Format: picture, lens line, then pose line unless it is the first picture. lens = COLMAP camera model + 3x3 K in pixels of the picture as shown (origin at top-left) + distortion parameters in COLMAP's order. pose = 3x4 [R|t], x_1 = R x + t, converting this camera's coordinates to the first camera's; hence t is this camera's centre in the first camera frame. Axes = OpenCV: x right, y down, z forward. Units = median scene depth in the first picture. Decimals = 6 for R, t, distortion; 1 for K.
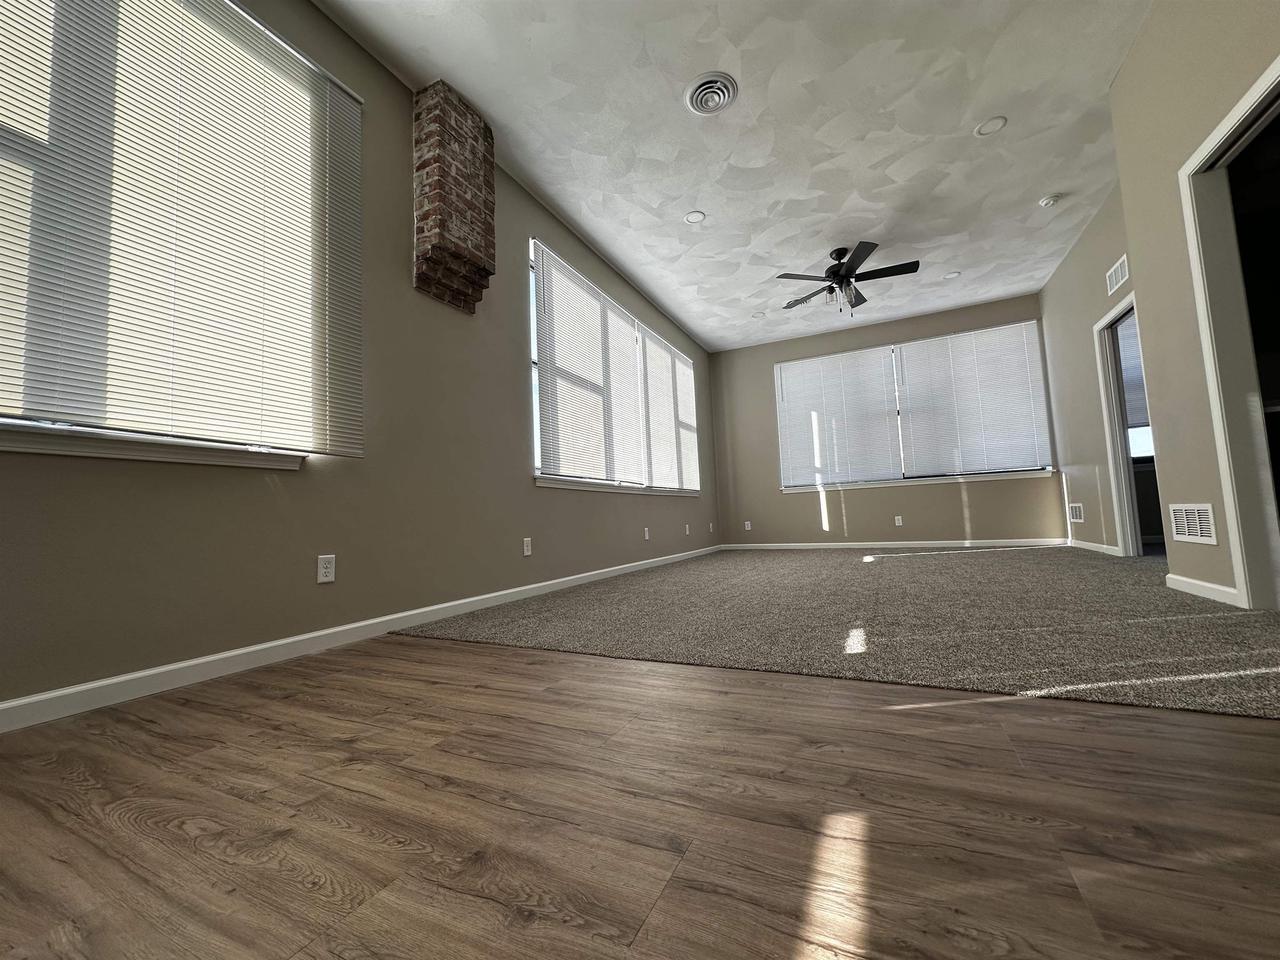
lens RADIAL K [[507.7, 0, 636.6], [0, 507.7, 481.4], [0, 0, 1]] dist [0.000528, 0.000345]
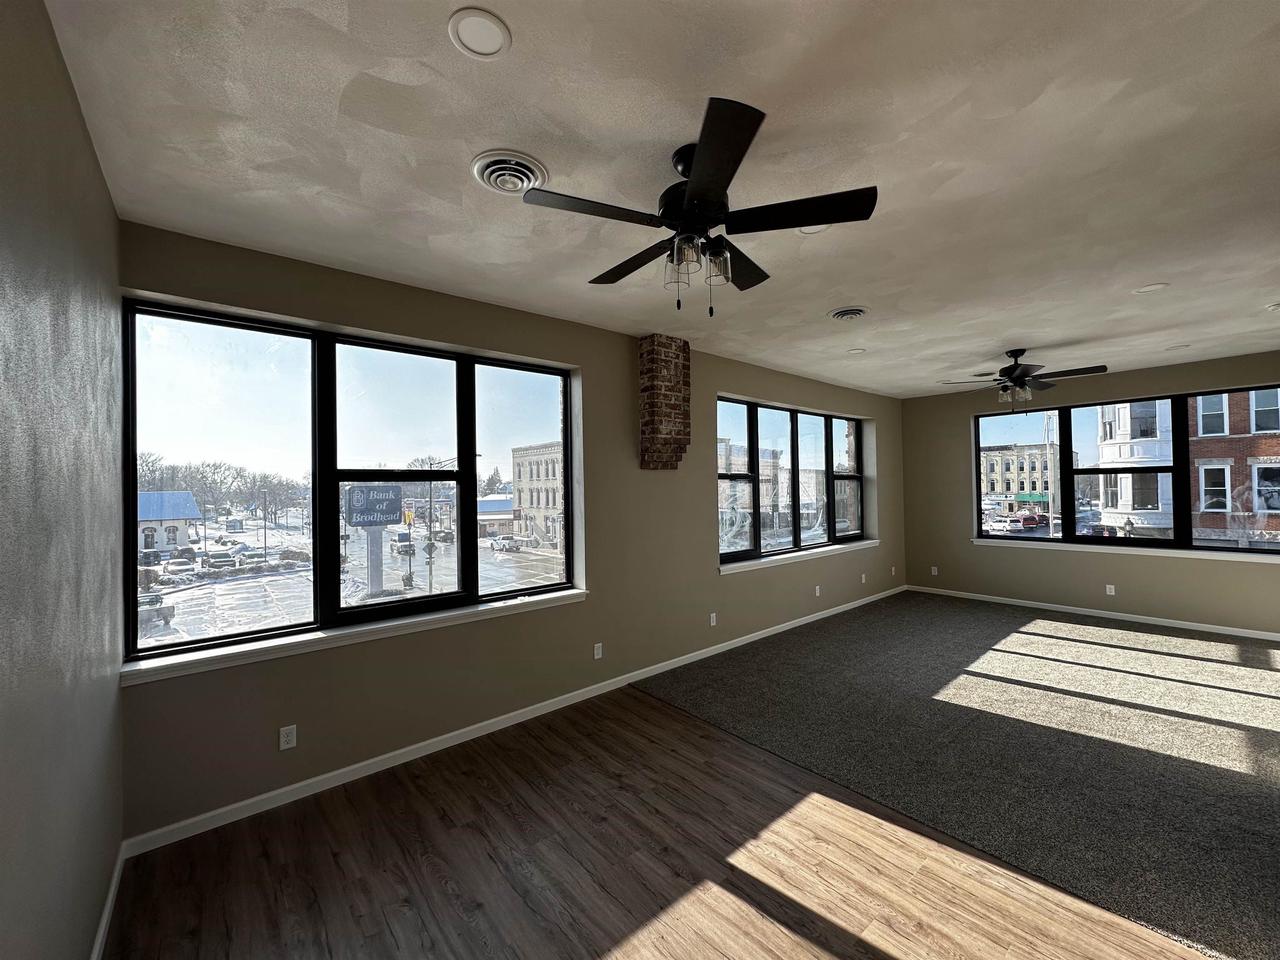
lens RADIAL K [[507.7, 0, 636.9], [0, 507.7, 481.9], [0, 0, 1]] dist [0.000528, 0.000345]
pose [[0.916181, 0.024721, -0.400002, 0.416127], [0.007125, 0.996933, 0.077931, -1.018487], [0.400701, -0.074249, 0.913195, -1.008116]]
